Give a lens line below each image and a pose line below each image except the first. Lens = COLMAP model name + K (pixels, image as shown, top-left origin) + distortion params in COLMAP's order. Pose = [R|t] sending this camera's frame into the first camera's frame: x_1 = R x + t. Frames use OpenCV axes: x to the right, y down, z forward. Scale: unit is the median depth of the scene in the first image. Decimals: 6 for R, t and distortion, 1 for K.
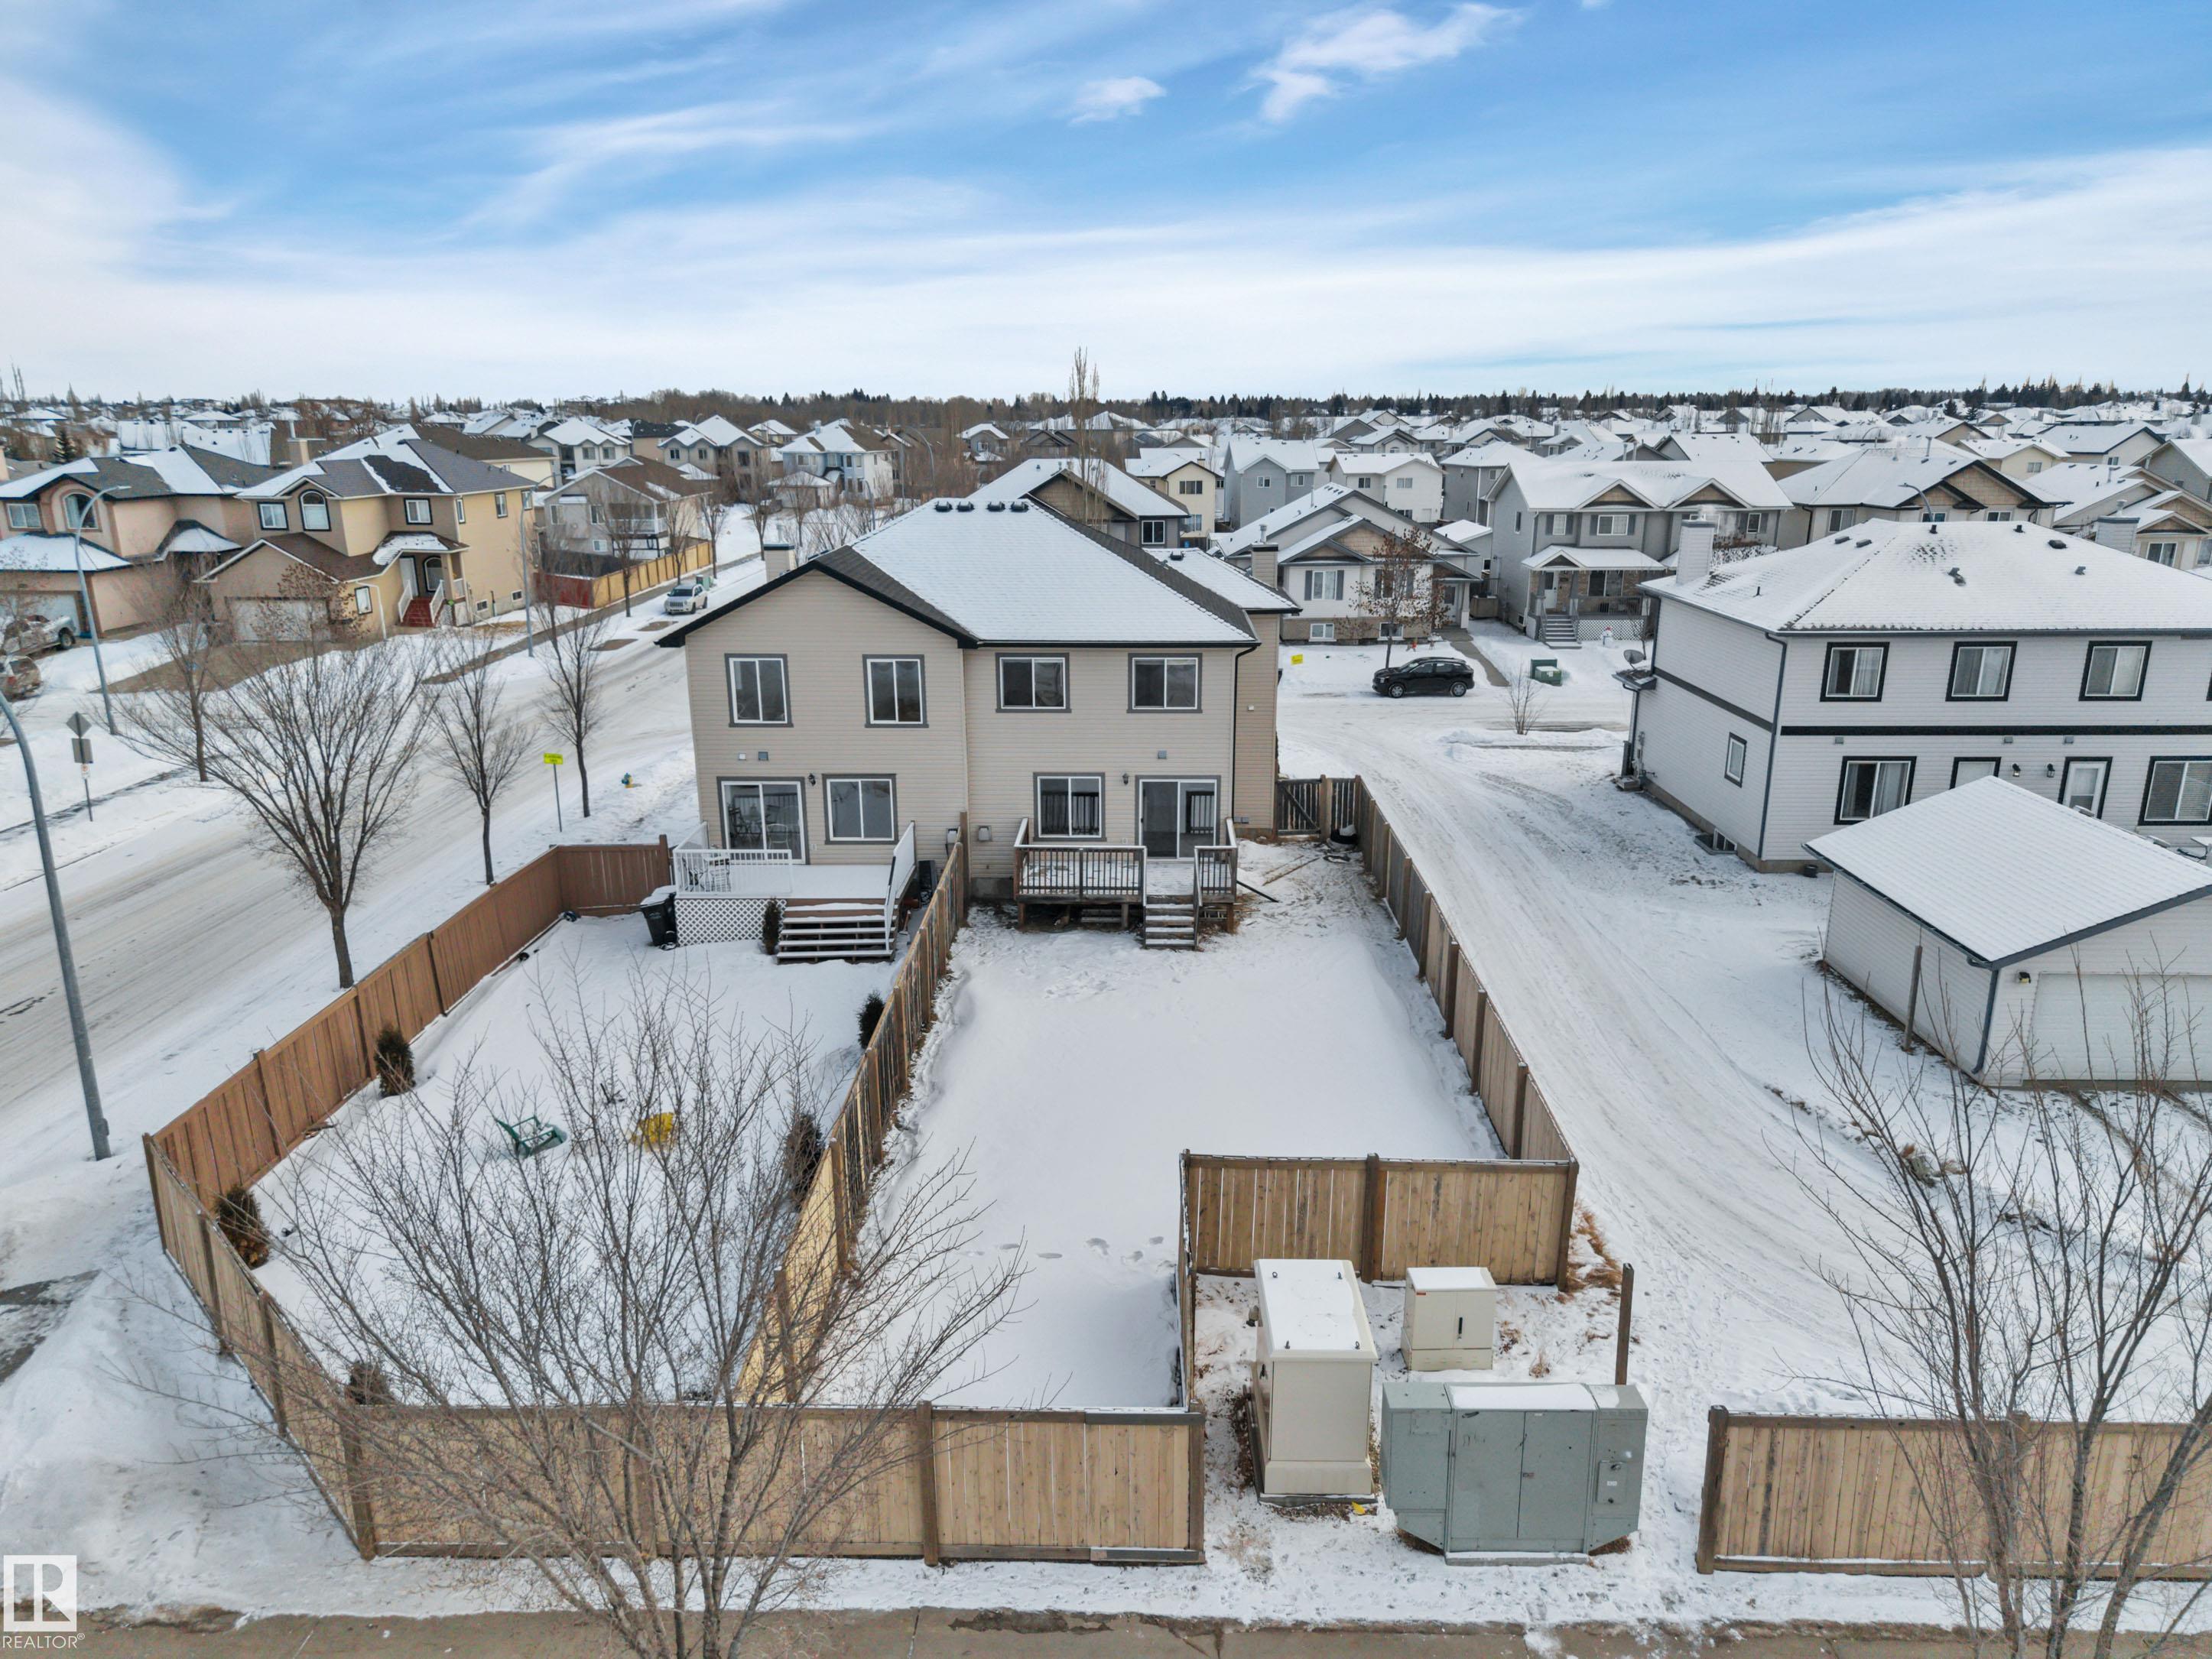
lens RADIAL K [[1473.1, 0, 1112.0], [0, 1473.1, 836.8], [0, 0, 1]] dist [0.074037, -0.058621]
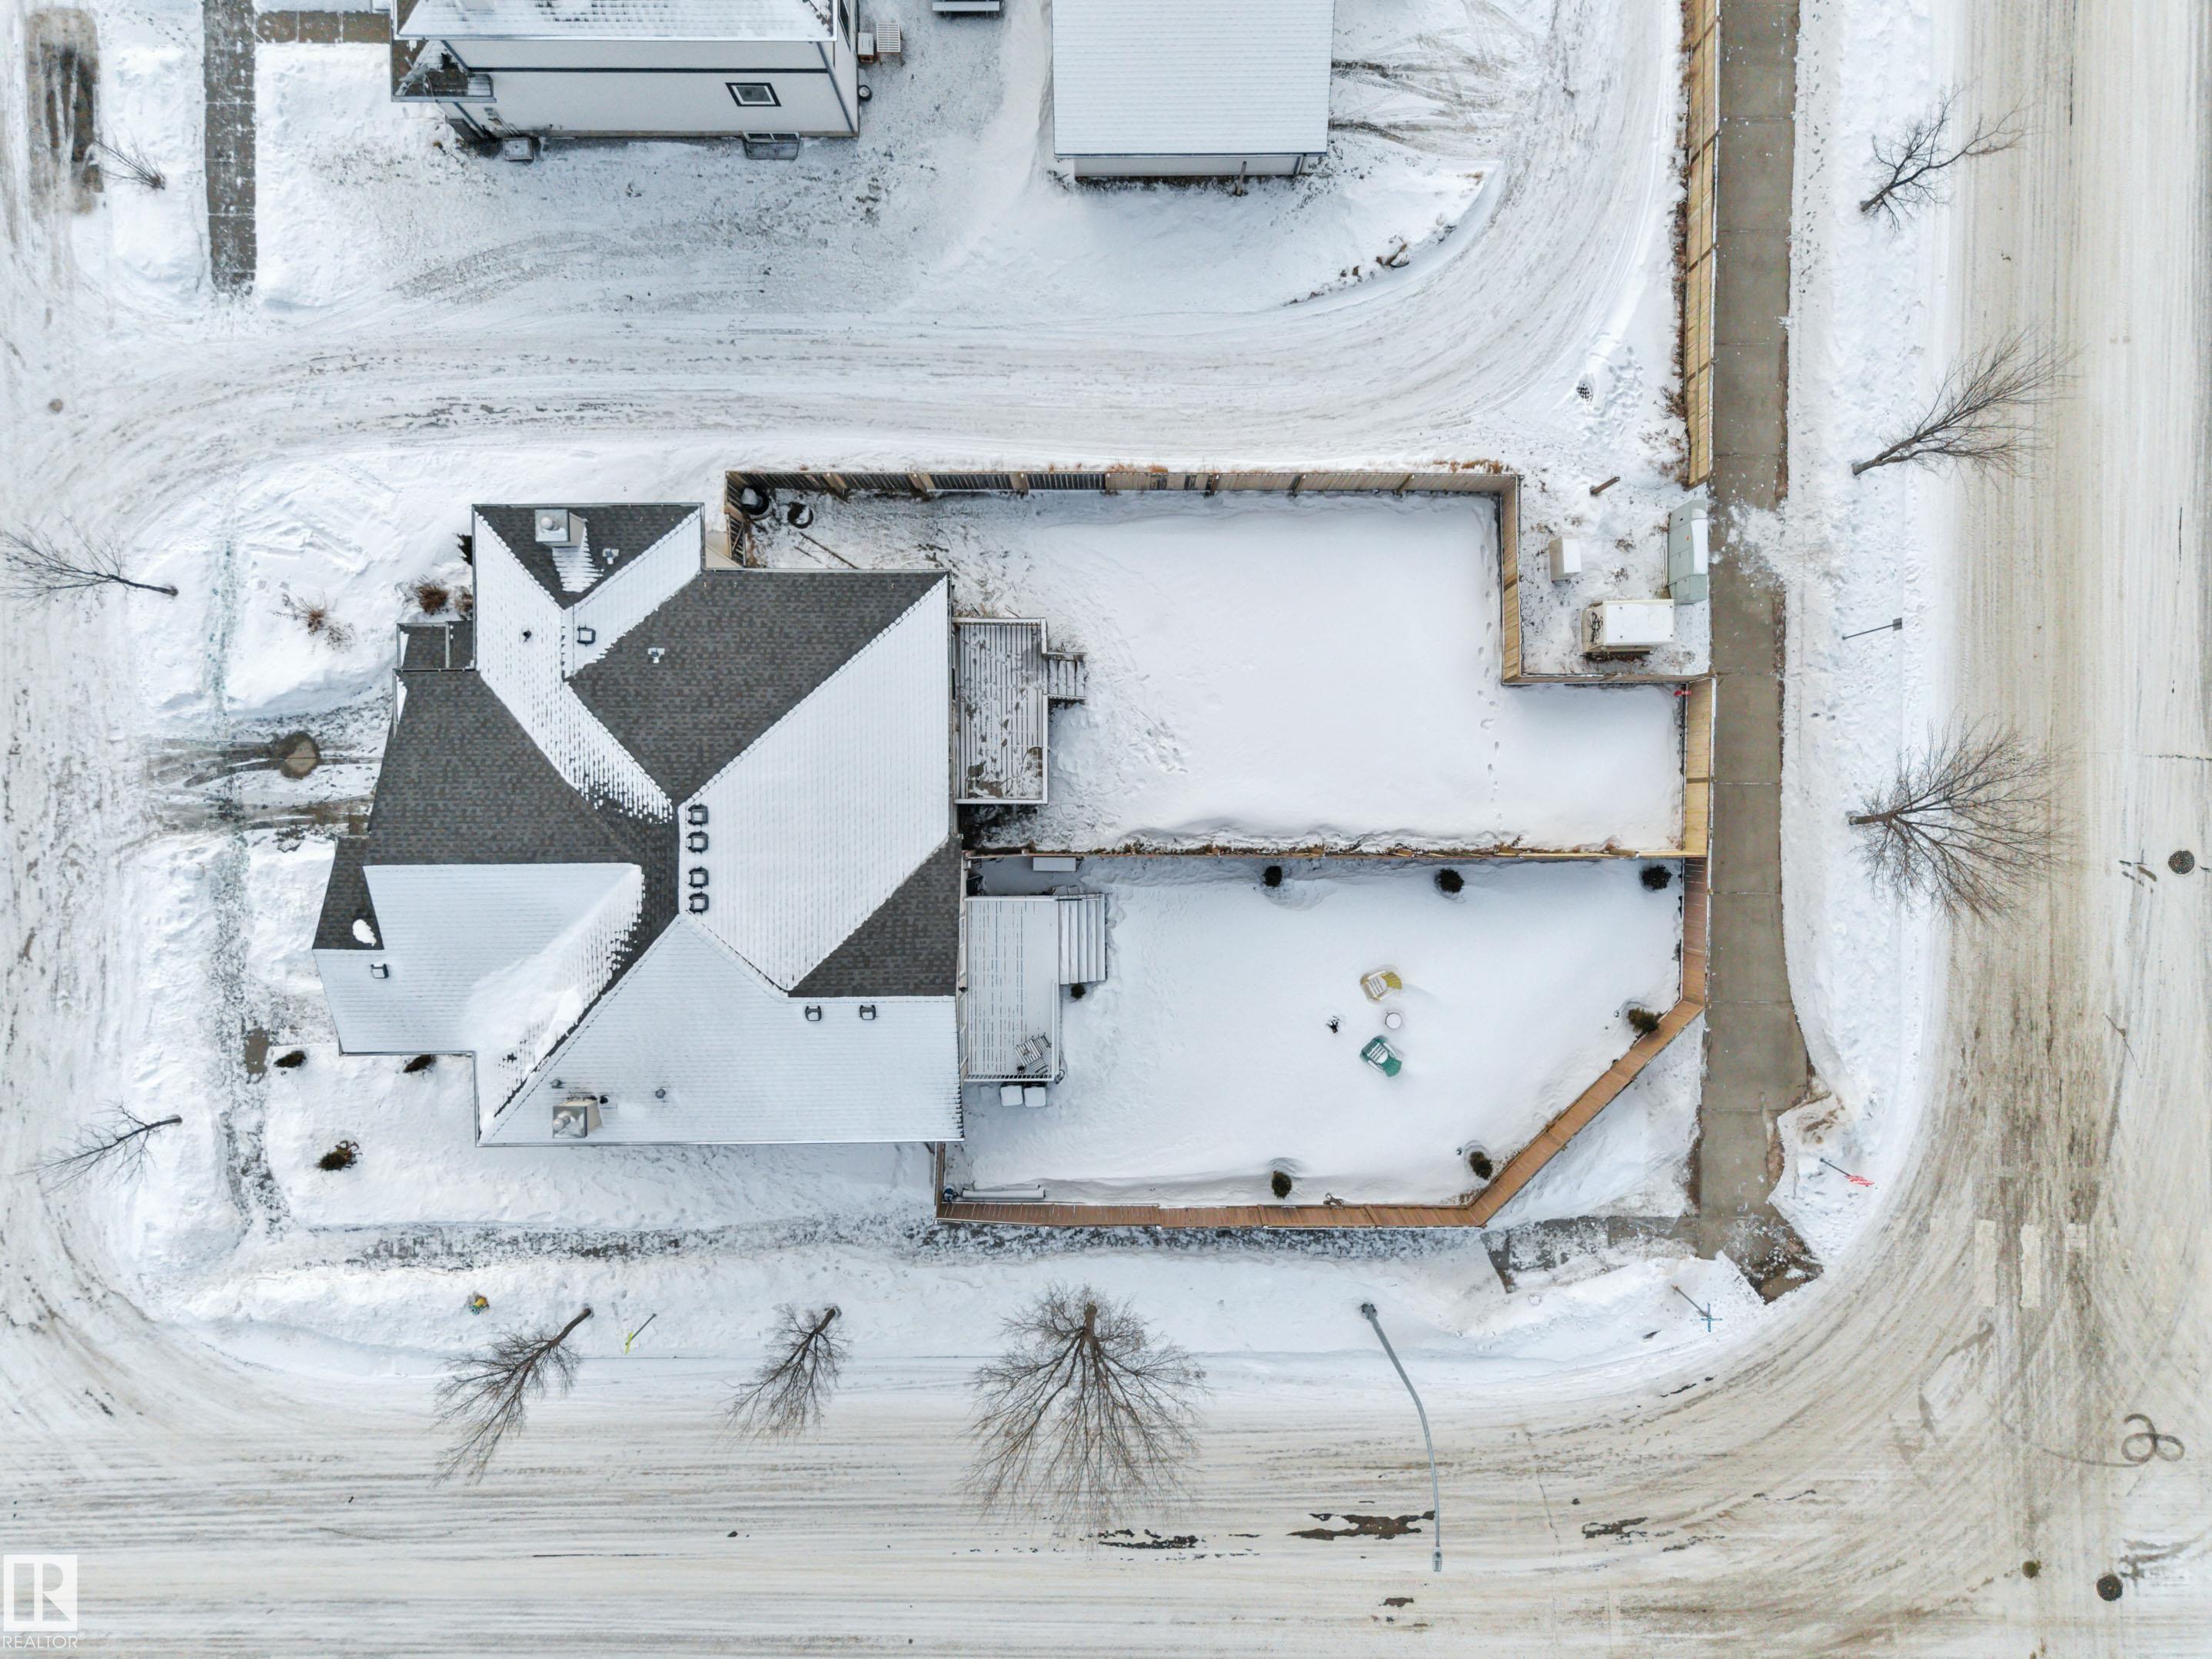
lens RADIAL K [[1473.1, 0, 1112.0], [0, 1473.1, 836.8], [0, 0, 1]] dist [0.074037, -0.058621]
pose [[-0.026055, -0.999620, -0.009043, -0.079233], [0.280455, -0.015992, 0.959734, -1.072817], [-0.959514, 0.022470, 0.280765, 0.573650]]
